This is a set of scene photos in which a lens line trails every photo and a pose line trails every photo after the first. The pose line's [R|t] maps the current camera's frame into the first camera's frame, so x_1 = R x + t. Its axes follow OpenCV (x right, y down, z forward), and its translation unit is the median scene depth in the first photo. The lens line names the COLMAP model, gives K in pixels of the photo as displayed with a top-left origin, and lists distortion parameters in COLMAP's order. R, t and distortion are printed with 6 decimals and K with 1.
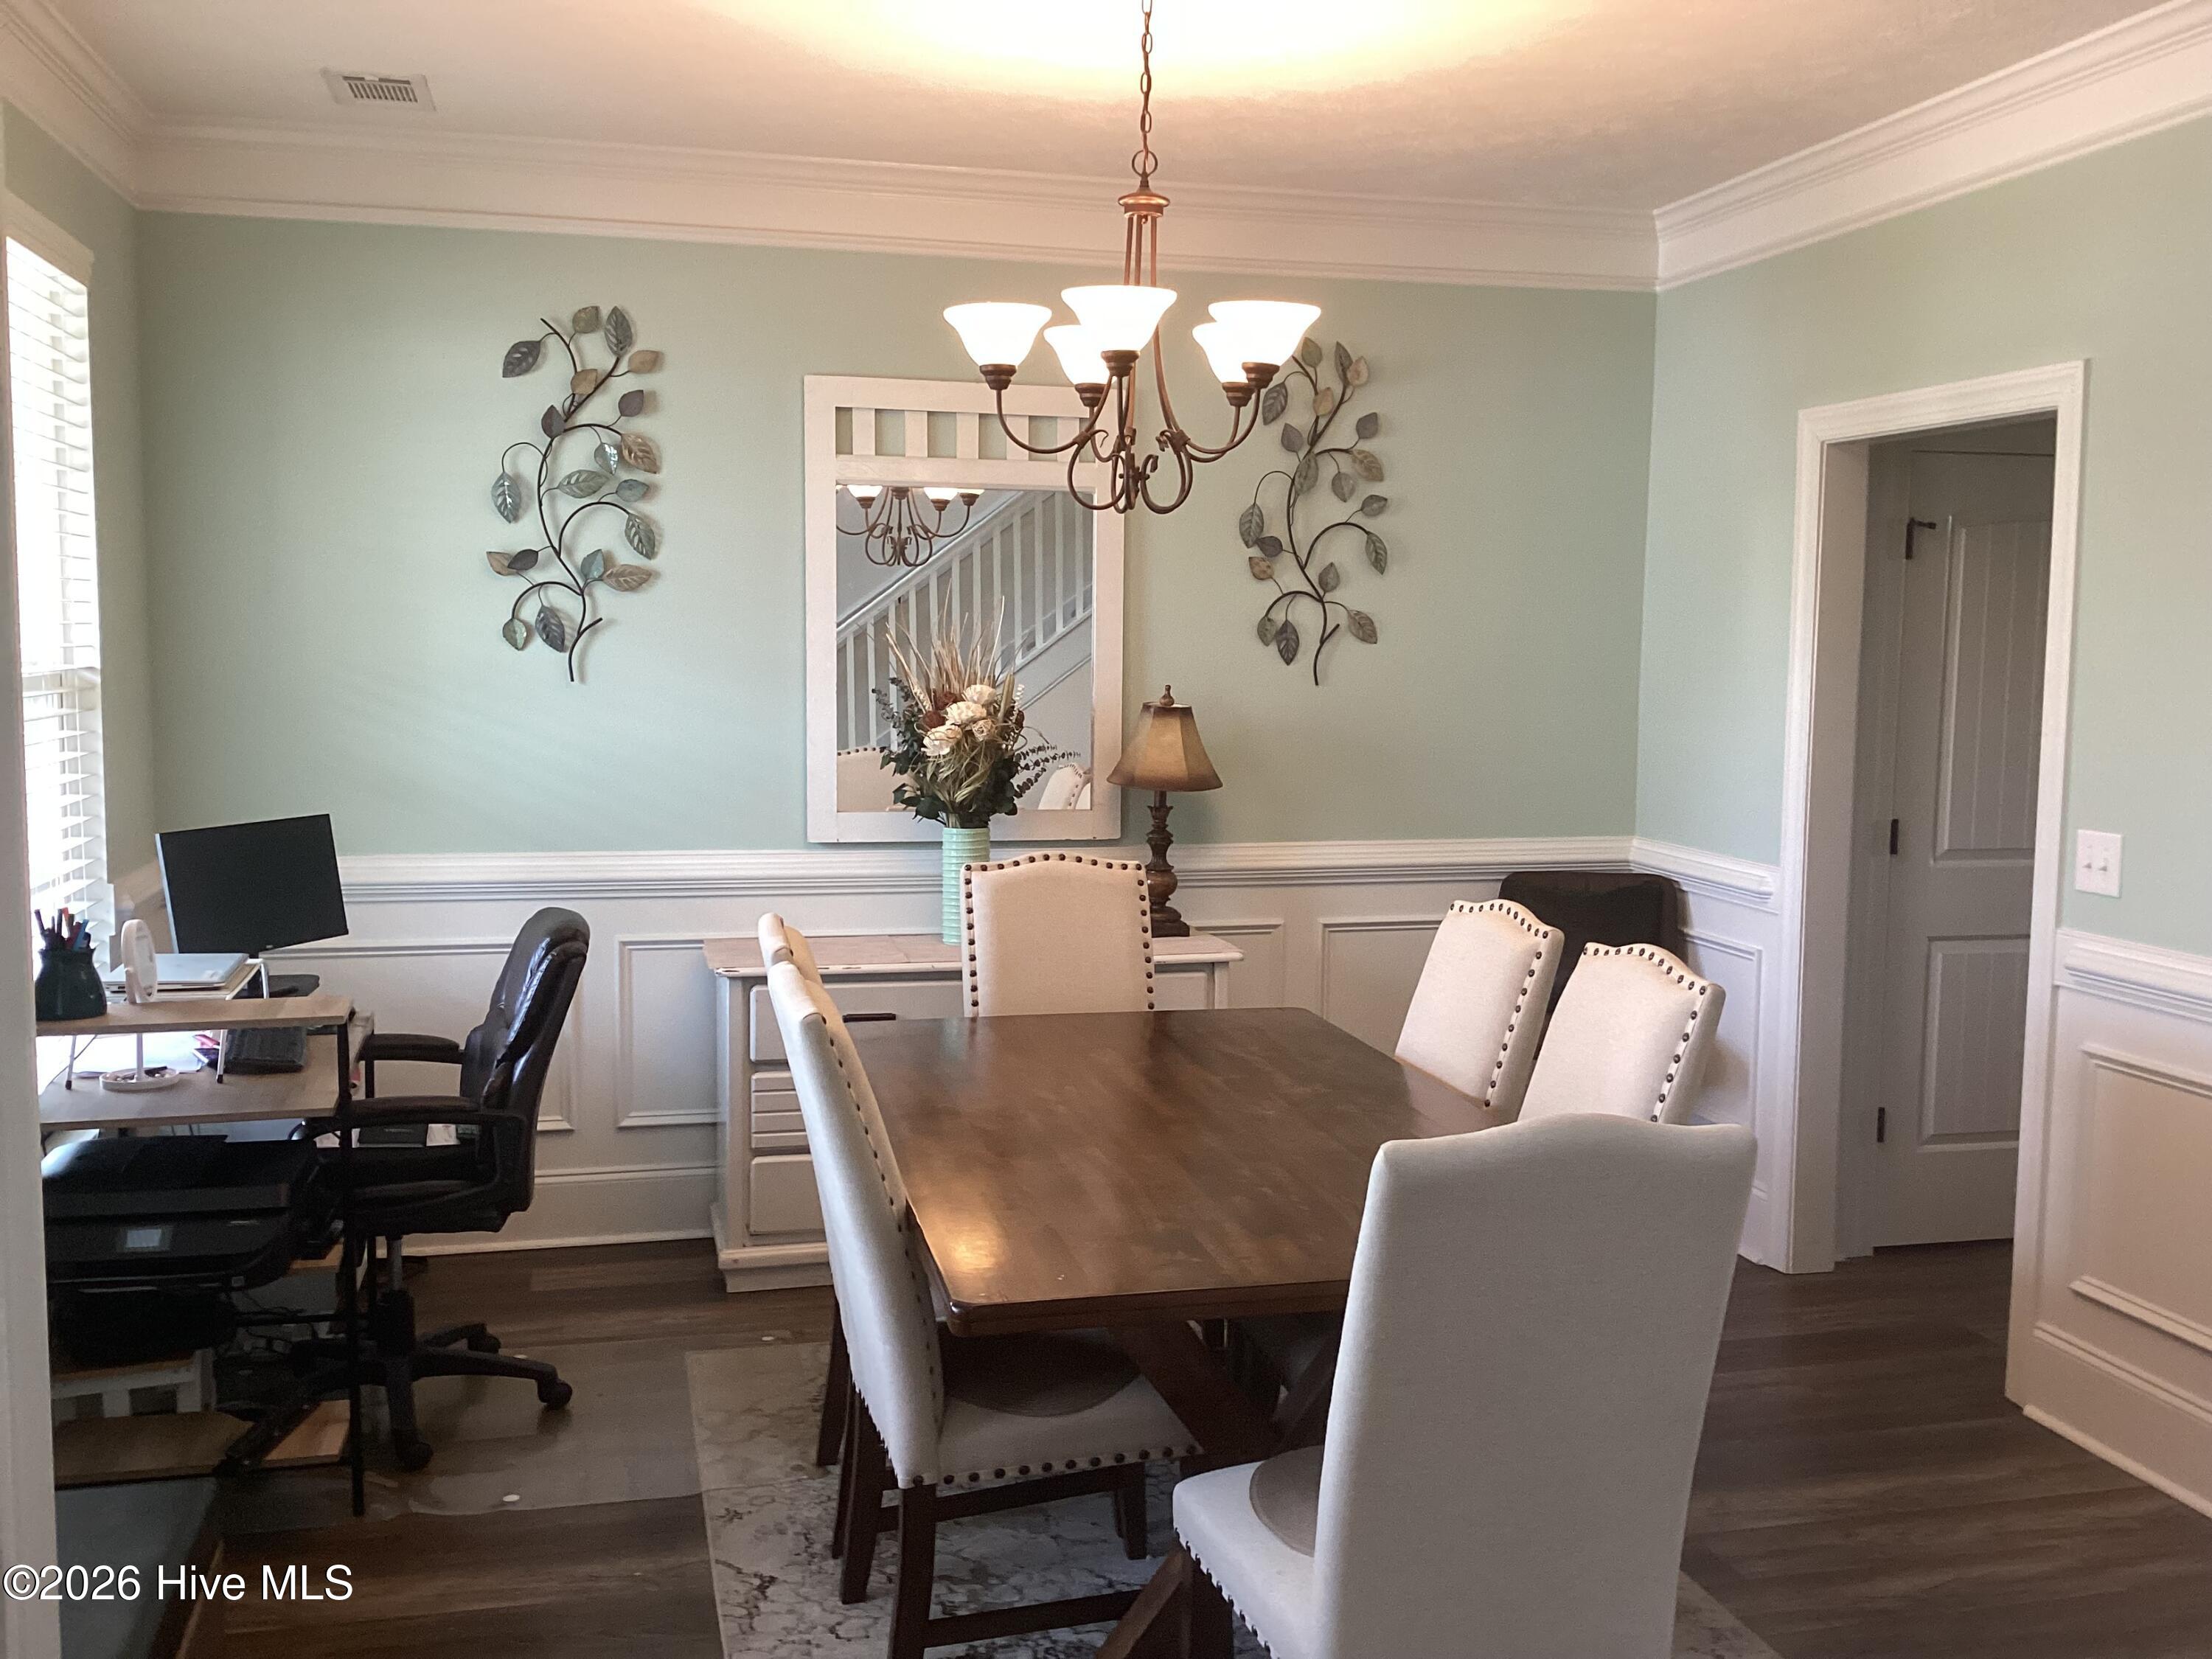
lens RADIAL K [[1997.0, 0, 1106.9], [0, 1997.0, 816.2], [0, 0, 1]] dist [0.115890, -0.239933]
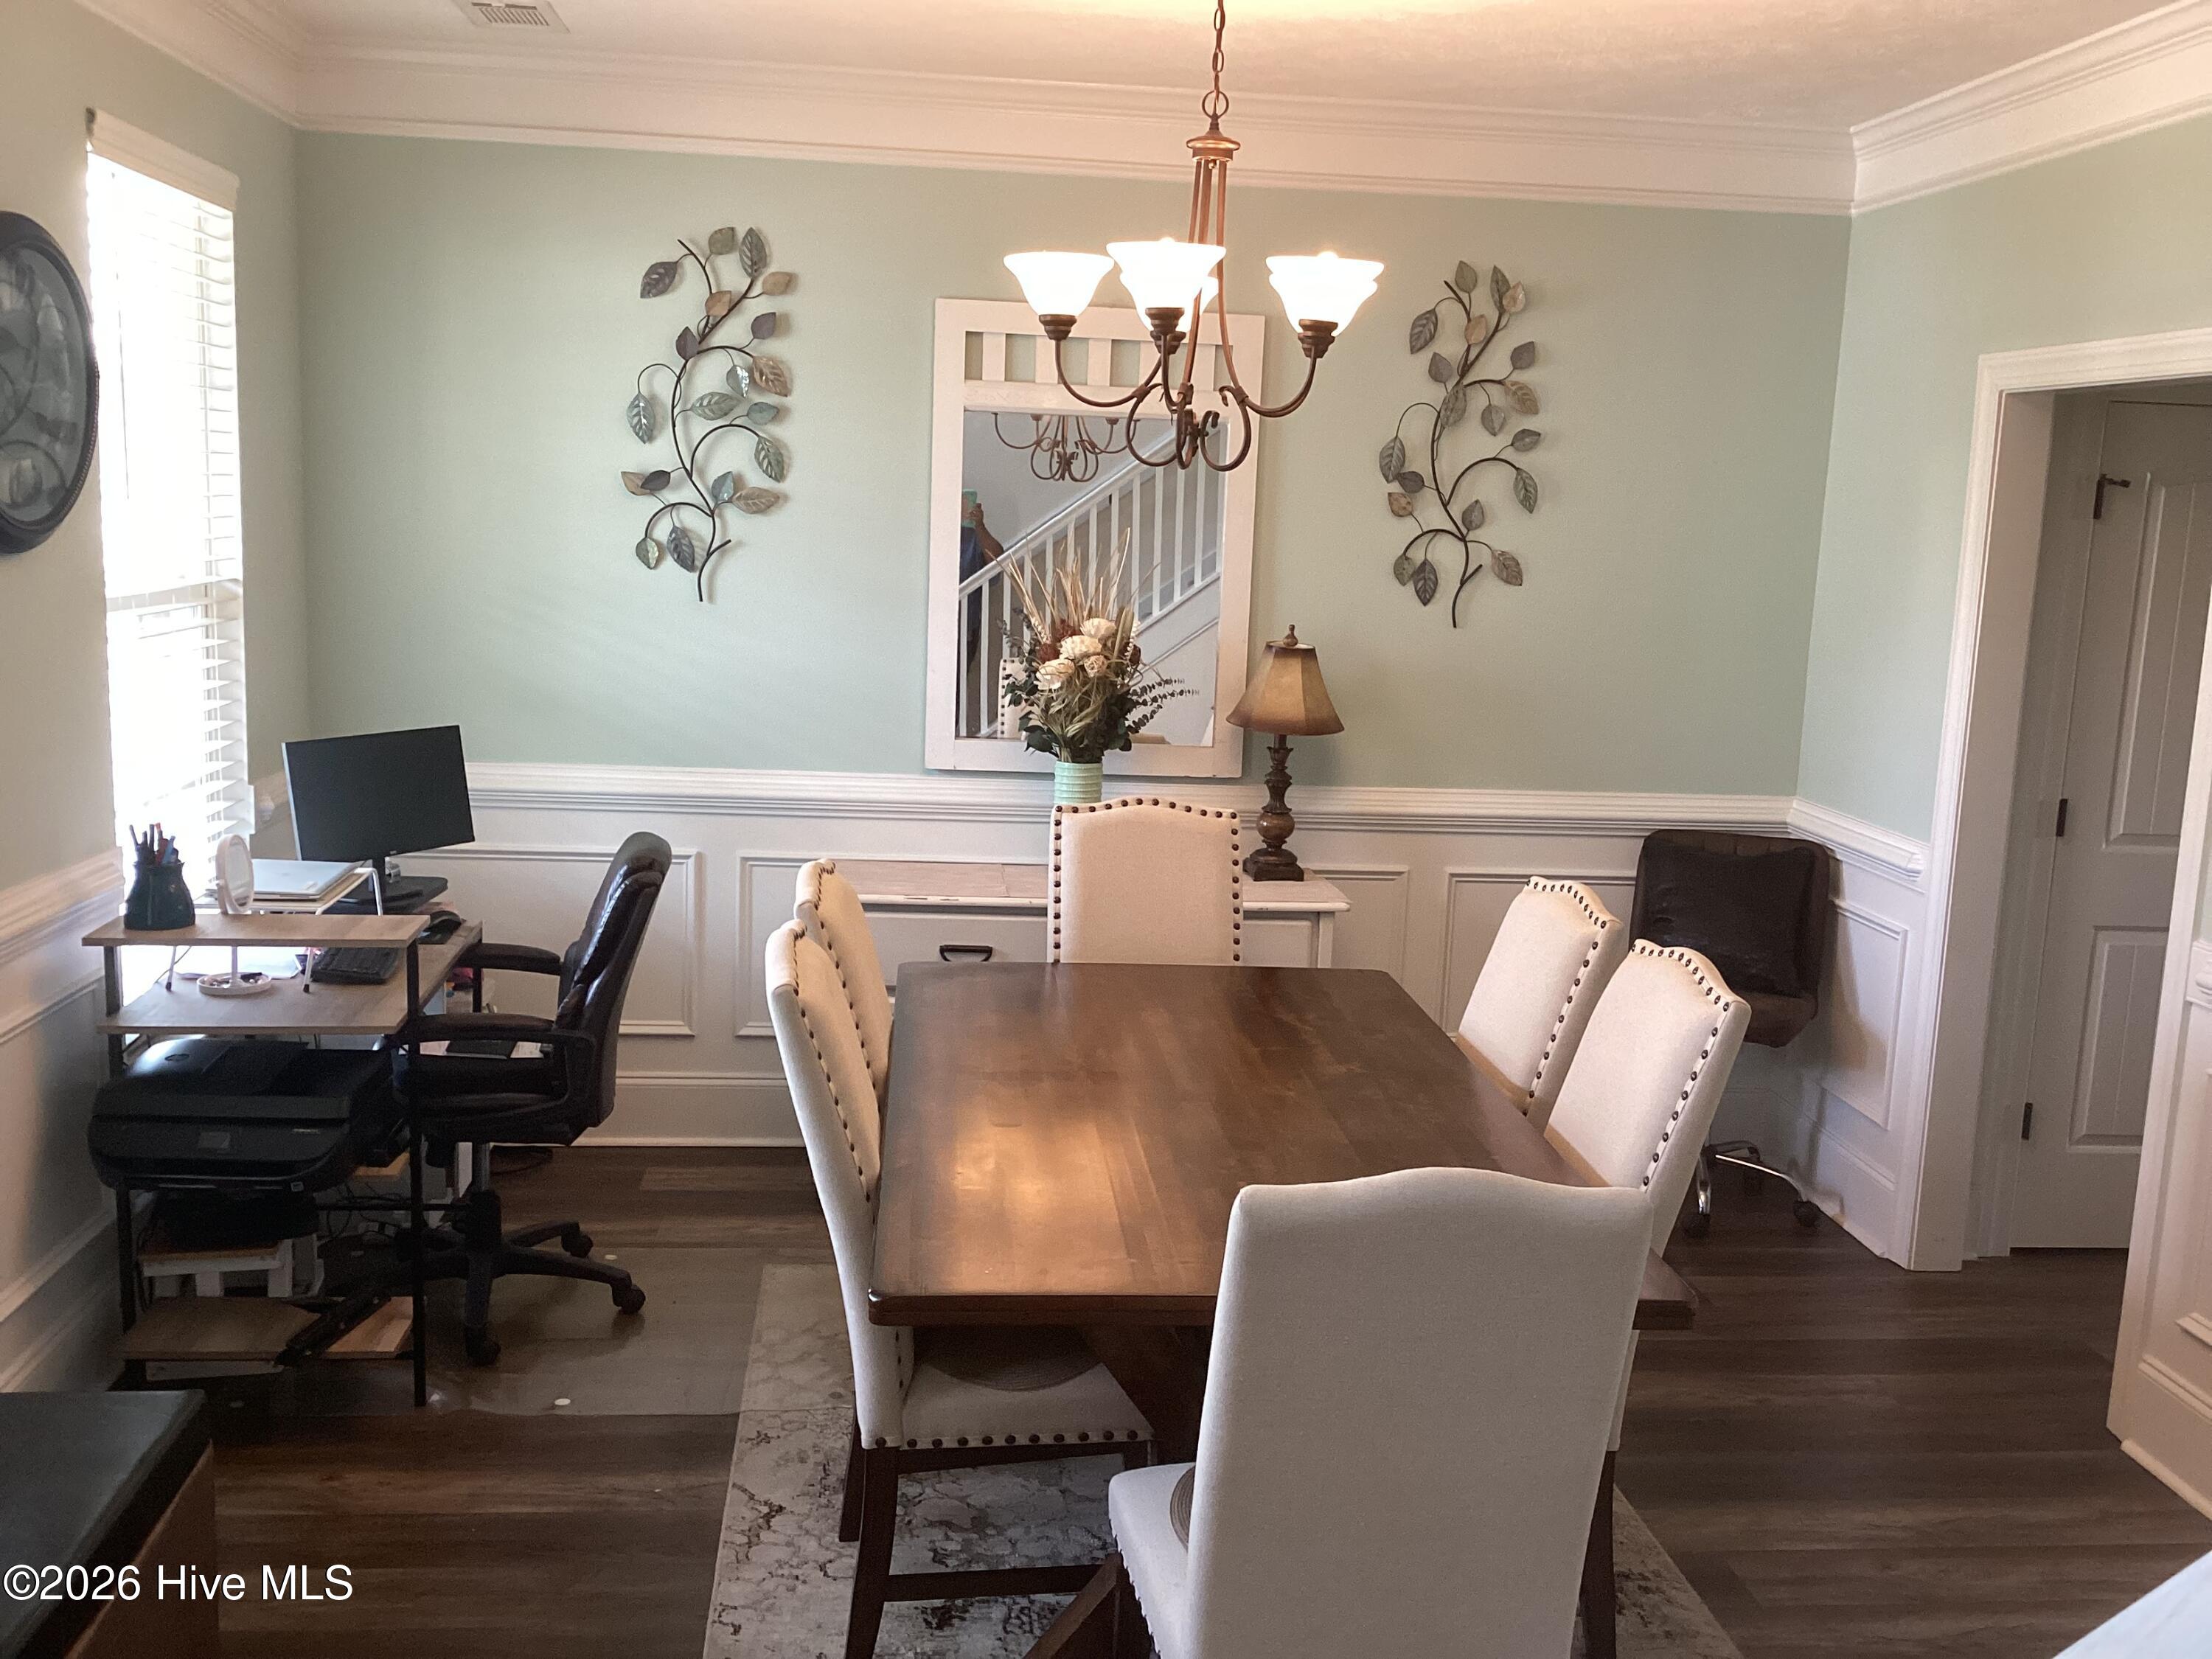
lens RADIAL K [[1997.0, 0, 1106.9], [0, 1997.0, 816.2], [0, 0, 1]] dist [0.115890, -0.239933]
pose [[0.989410, 0.050001, -0.136266, 0.082531], [-0.041677, 0.997126, 0.063267, -0.031704], [0.139038, -0.056917, 0.988650, 0.016830]]
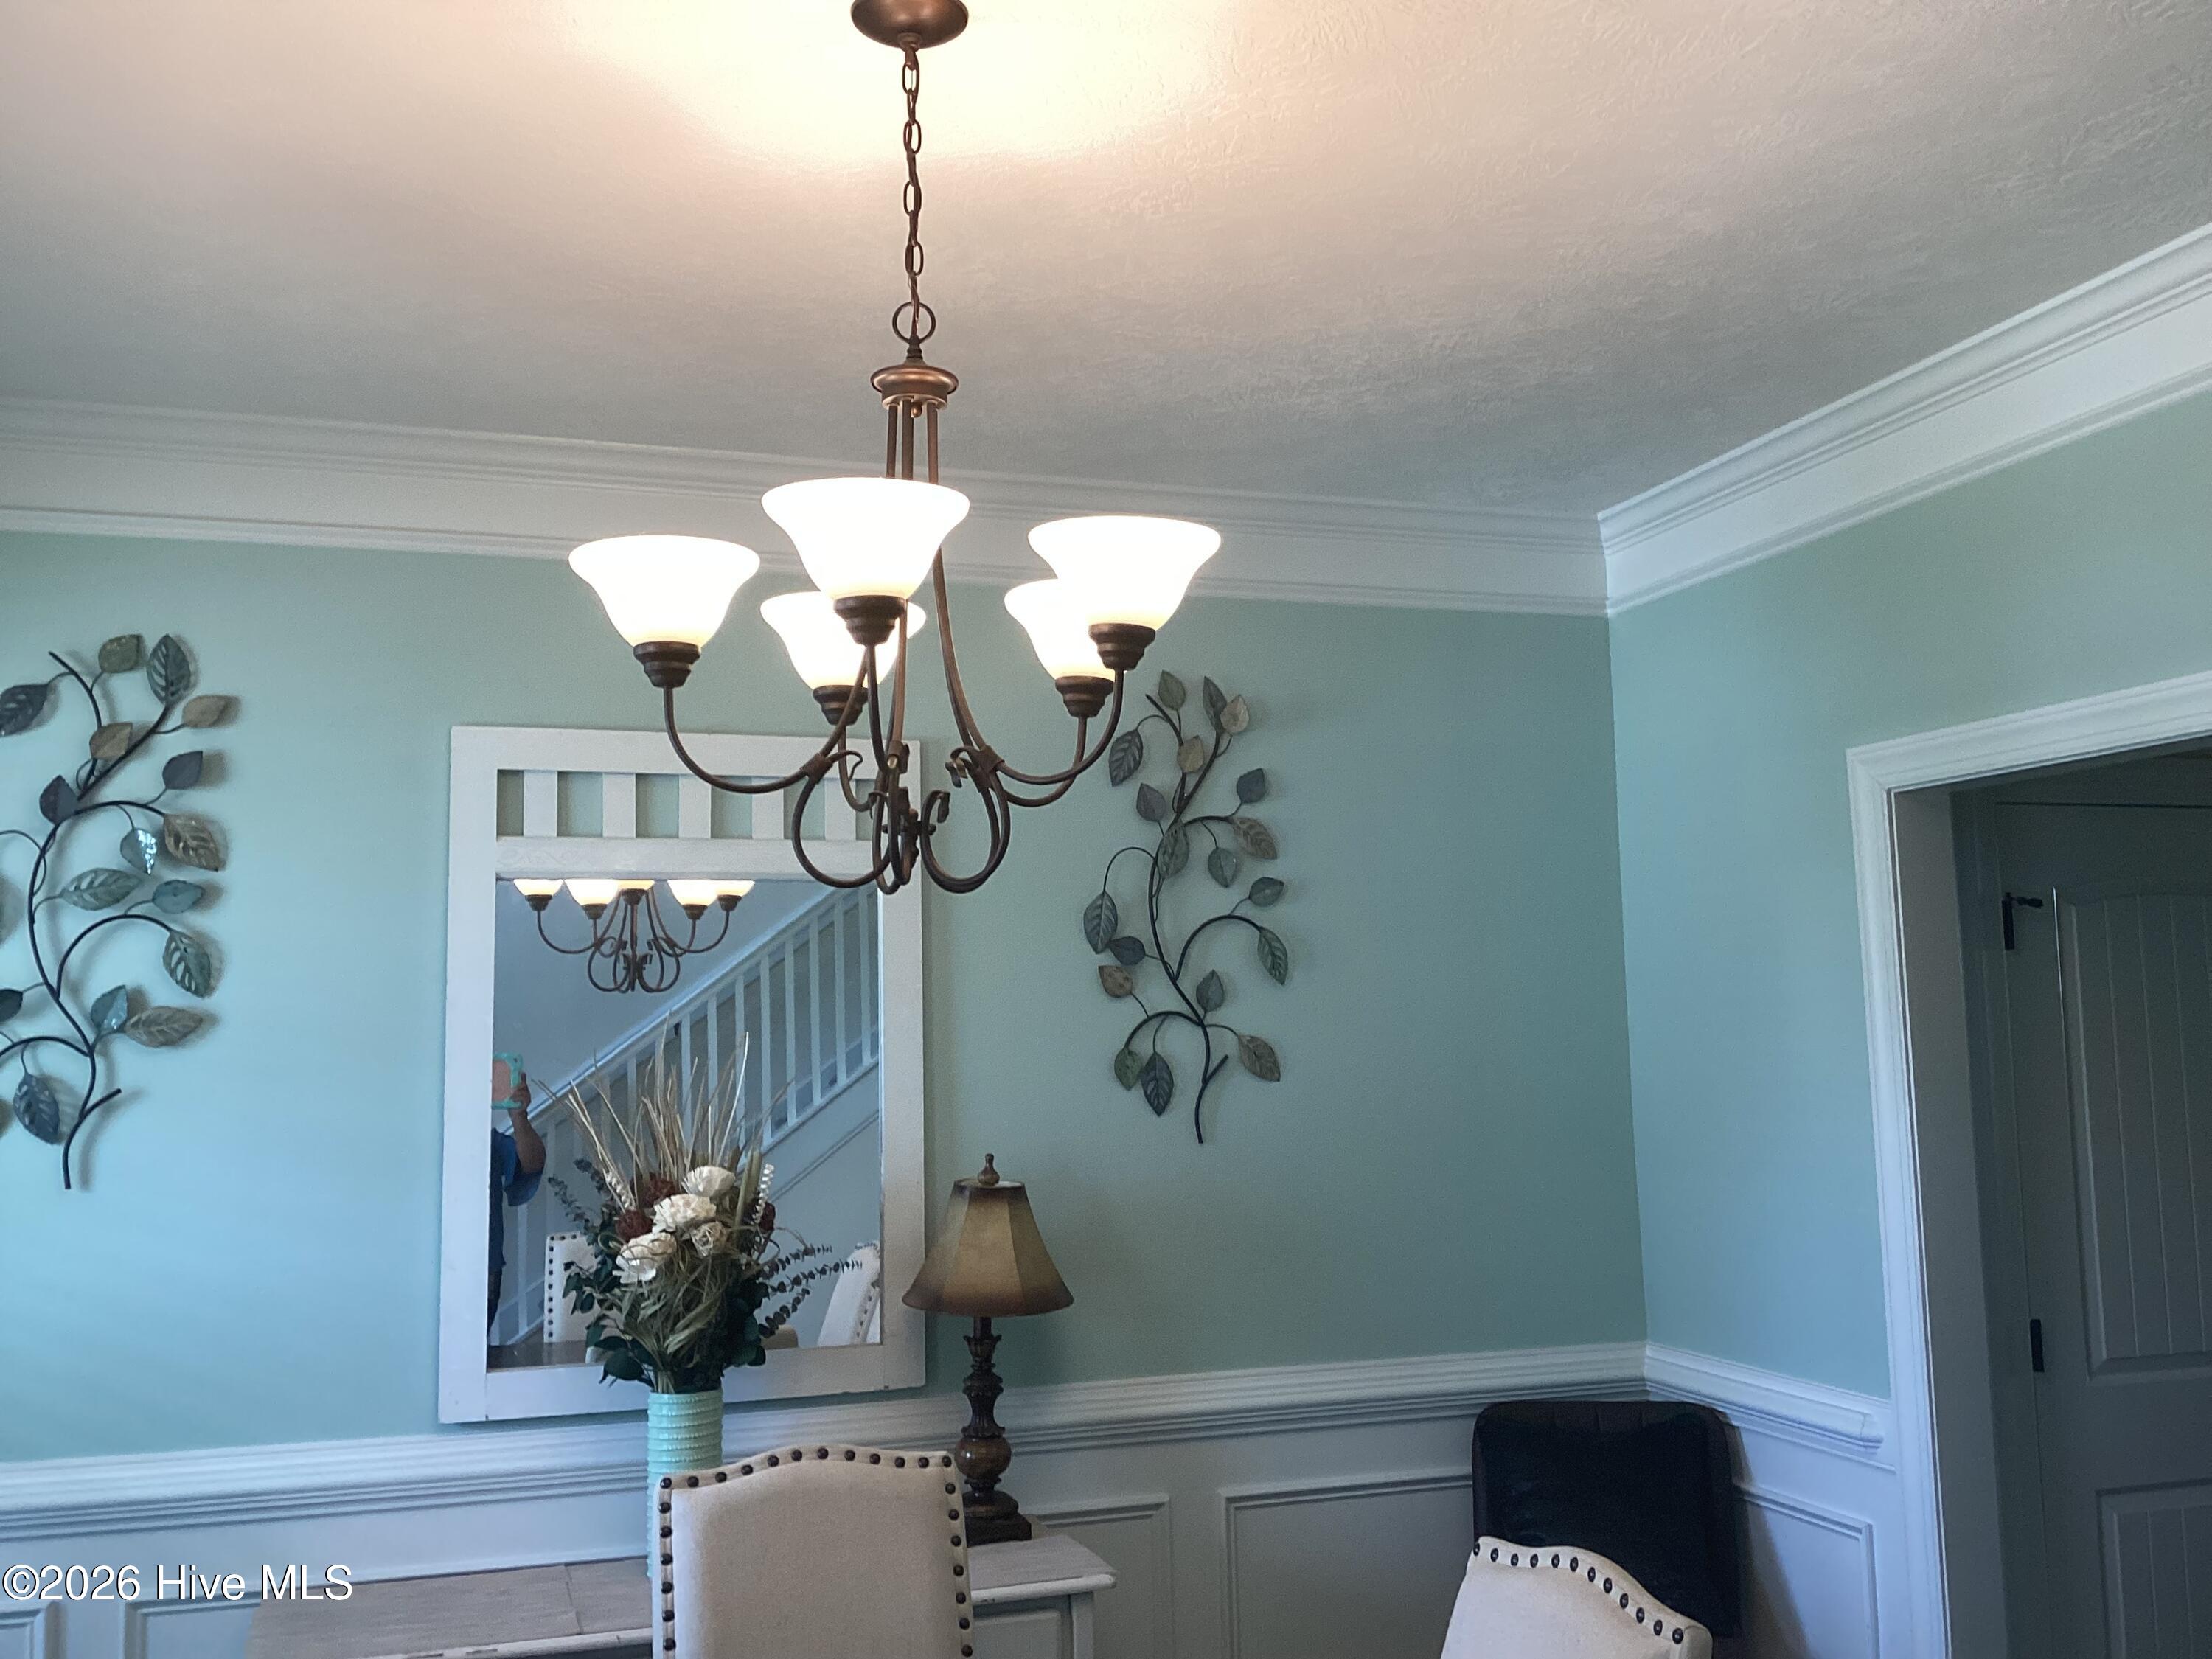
lens RADIAL K [[1997.0, 0, 1106.9], [0, 1997.0, 816.2], [0, 0, 1]] dist [0.115890, -0.239933]
pose [[0.996231, -0.021809, 0.083953, 0.016063], [0.038527, 0.978417, -0.203017, -0.039557], [-0.077714, 0.205486, 0.975570, 0.315048]]
